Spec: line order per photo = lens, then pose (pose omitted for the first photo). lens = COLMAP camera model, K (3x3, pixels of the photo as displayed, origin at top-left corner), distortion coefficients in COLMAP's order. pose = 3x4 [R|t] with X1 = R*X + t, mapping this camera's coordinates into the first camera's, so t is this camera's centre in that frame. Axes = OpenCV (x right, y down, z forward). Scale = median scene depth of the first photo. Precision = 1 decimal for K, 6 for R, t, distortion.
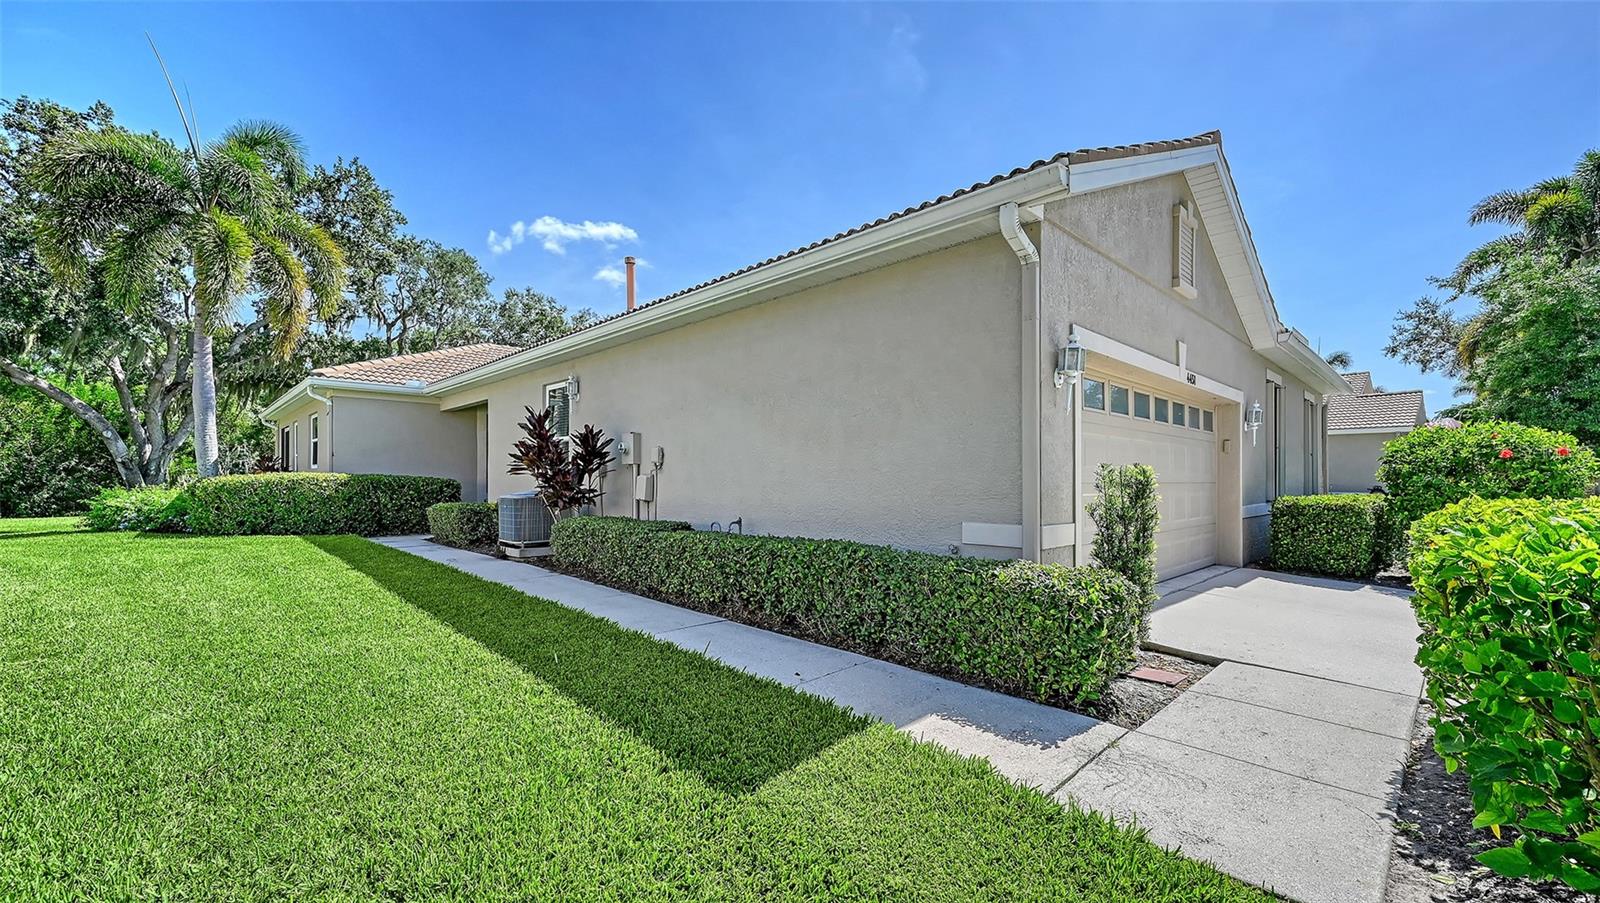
lens RADIAL K [[636.9, 0, 805.5], [0, 636.9, 465.7], [0, 0, 1]] dist [-0.000360, 0.000094]
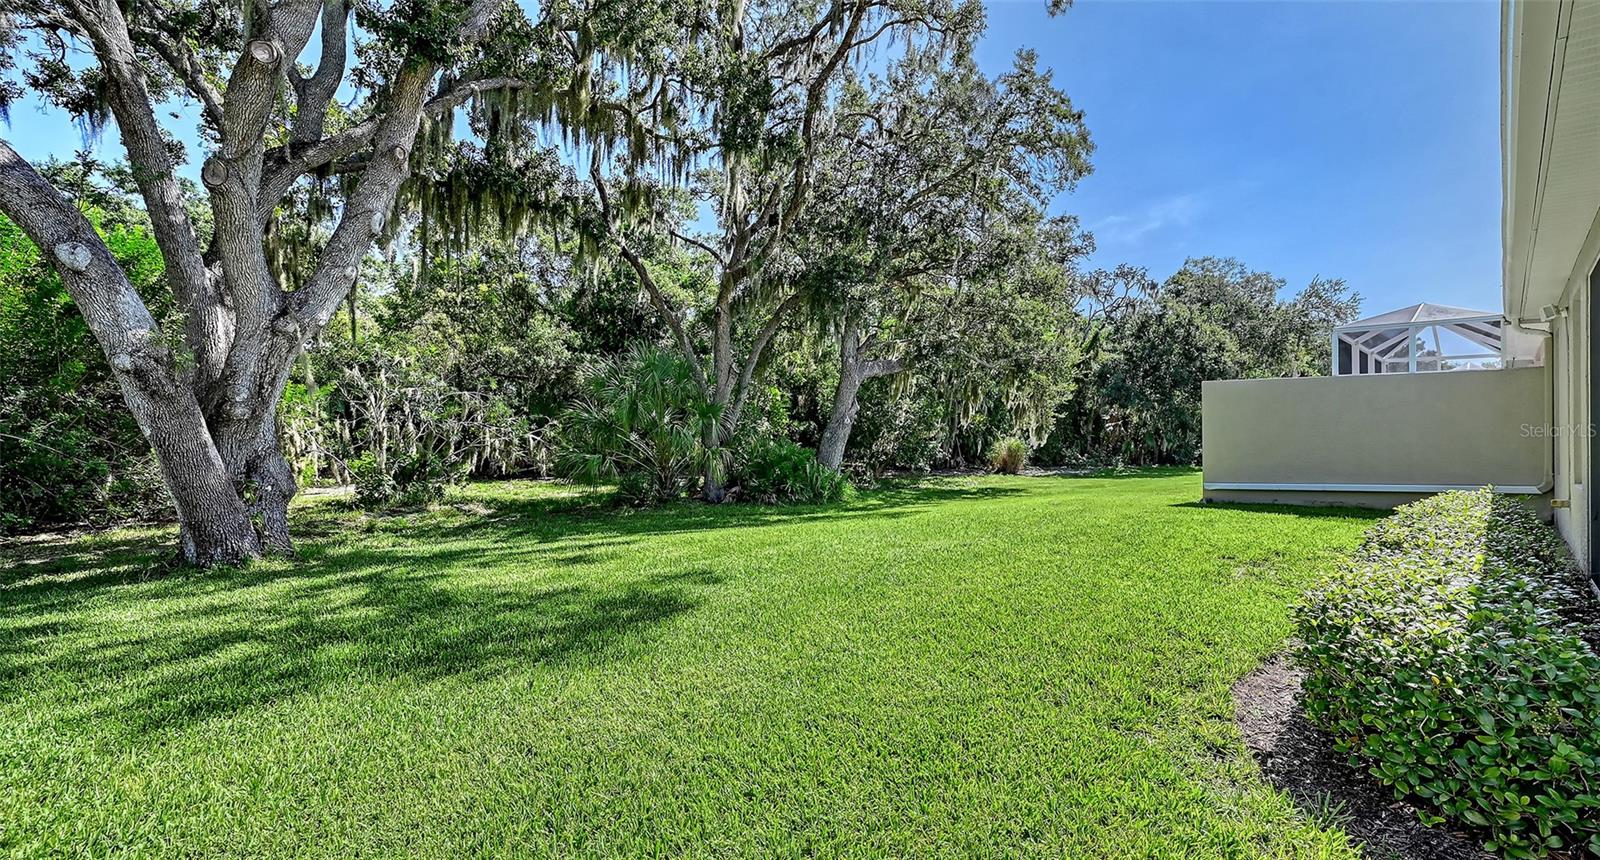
lens RADIAL K [[636.4, 0, 794.8], [0, 636.4, 428.3], [0, 0, 1]] dist [-0.001322, -0.000040]
pose [[0.998595, 0.010667, -0.051911, -0.777549], [-0.009454, 0.999678, 0.023564, 0.009895], [0.052146, -0.023041, 0.998374, 0.742353]]
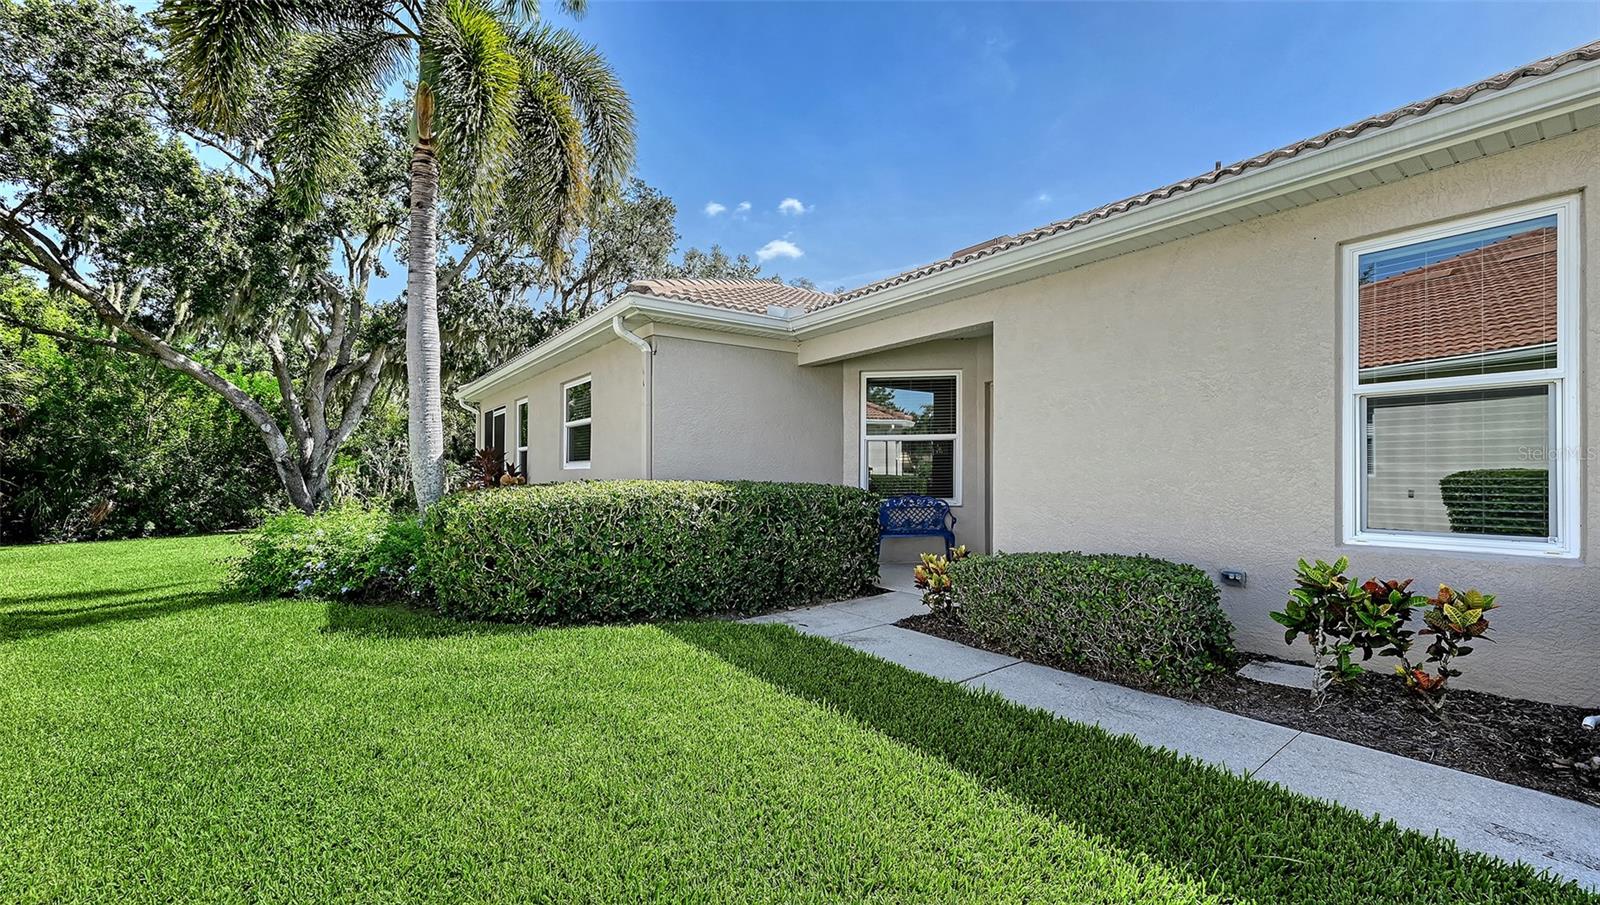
lens RADIAL K [[636.9, 0, 811.4], [0, 636.9, 437.8], [0, 0, 1]] dist [-0.000360, 0.000094]
pose [[0.992886, -0.018441, -0.117633, -0.302725], [0.015272, 0.999497, -0.027787, -0.003323], [0.118086, 0.025793, 0.992668, 0.268887]]
